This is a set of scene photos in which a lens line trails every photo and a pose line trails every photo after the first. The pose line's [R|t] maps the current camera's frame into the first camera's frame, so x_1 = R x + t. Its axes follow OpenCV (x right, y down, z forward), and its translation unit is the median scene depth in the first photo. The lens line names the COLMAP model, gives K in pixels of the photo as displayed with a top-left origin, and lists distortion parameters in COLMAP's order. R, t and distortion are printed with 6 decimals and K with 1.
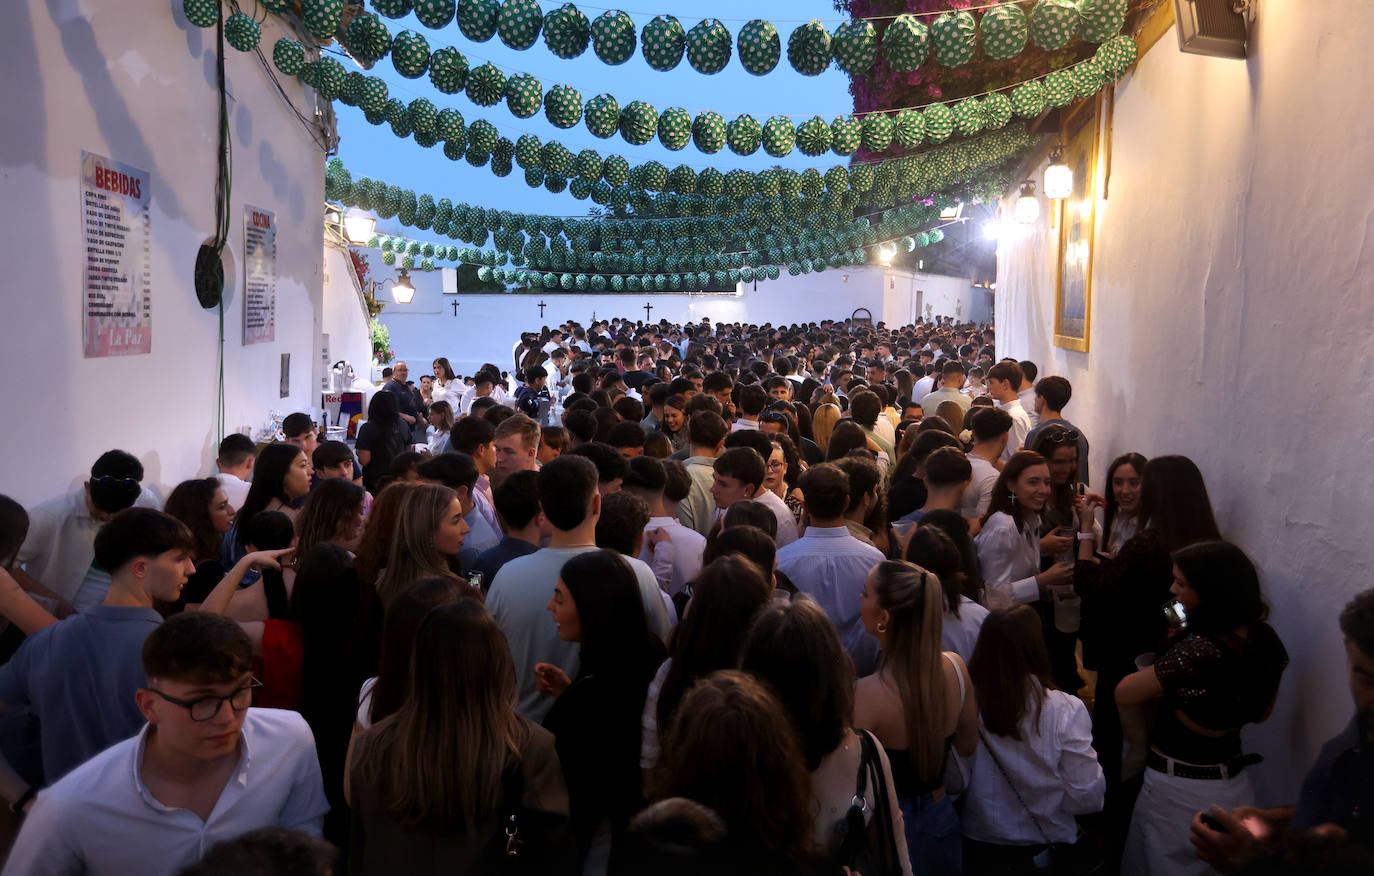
lens RADIAL K [[923.0, 0, 682.3], [0, 923.0, 391.5], [0, 0, 1]] dist [-0.003781, -0.000011]
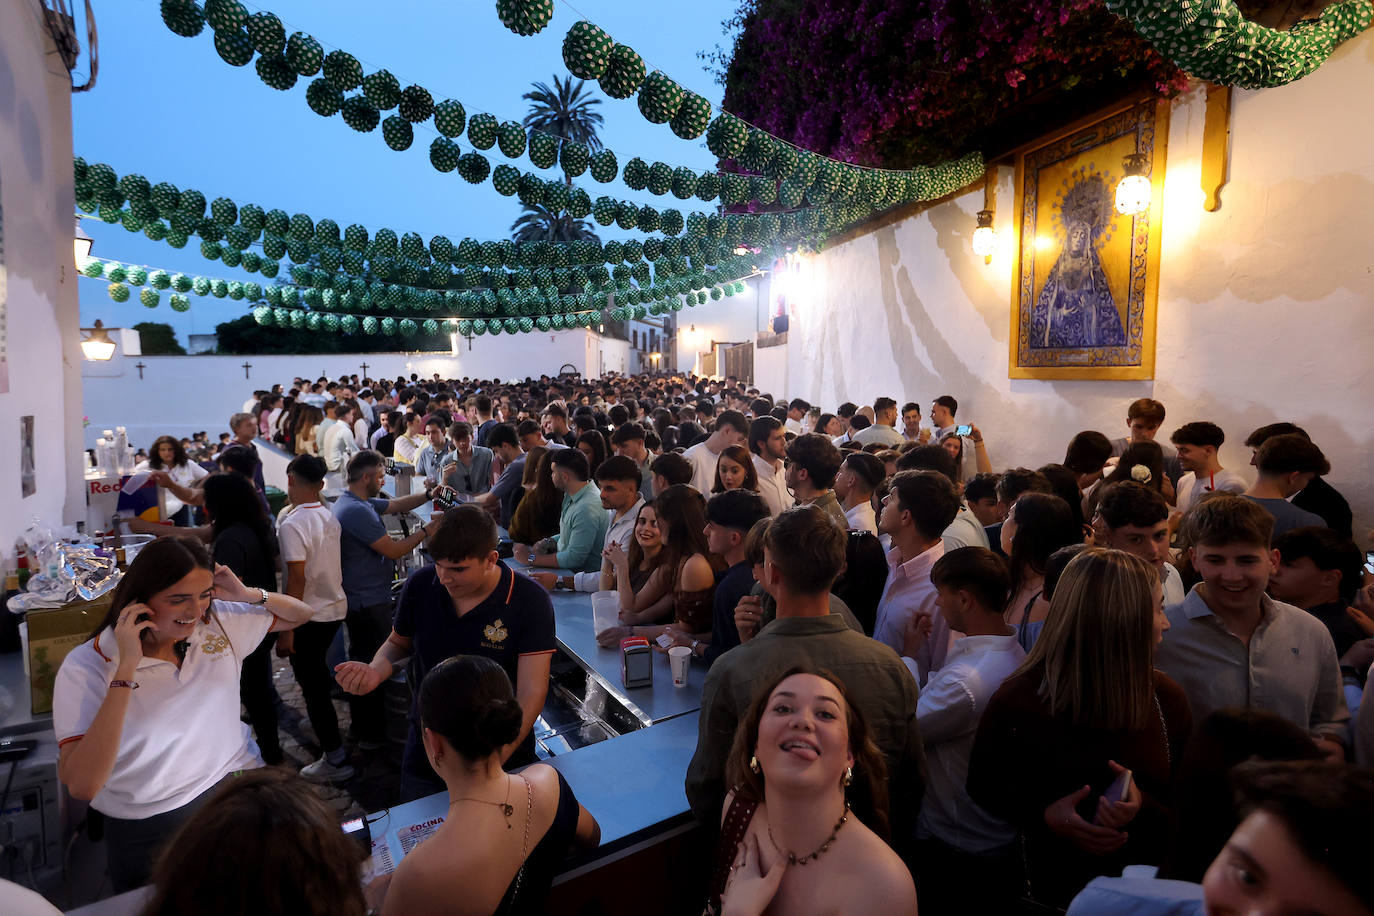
lens RADIAL K [[724.1, 0, 688.8], [0, 724.1, 442.3], [0, 0, 1]] dist [-0.048618, 0.028982]
pose [[0.902895, -0.053171, 0.426561, -0.149018], [0.049199, 0.998582, 0.020333, -0.008776], [-0.427037, 0.002628, 0.904230, 0.263165]]
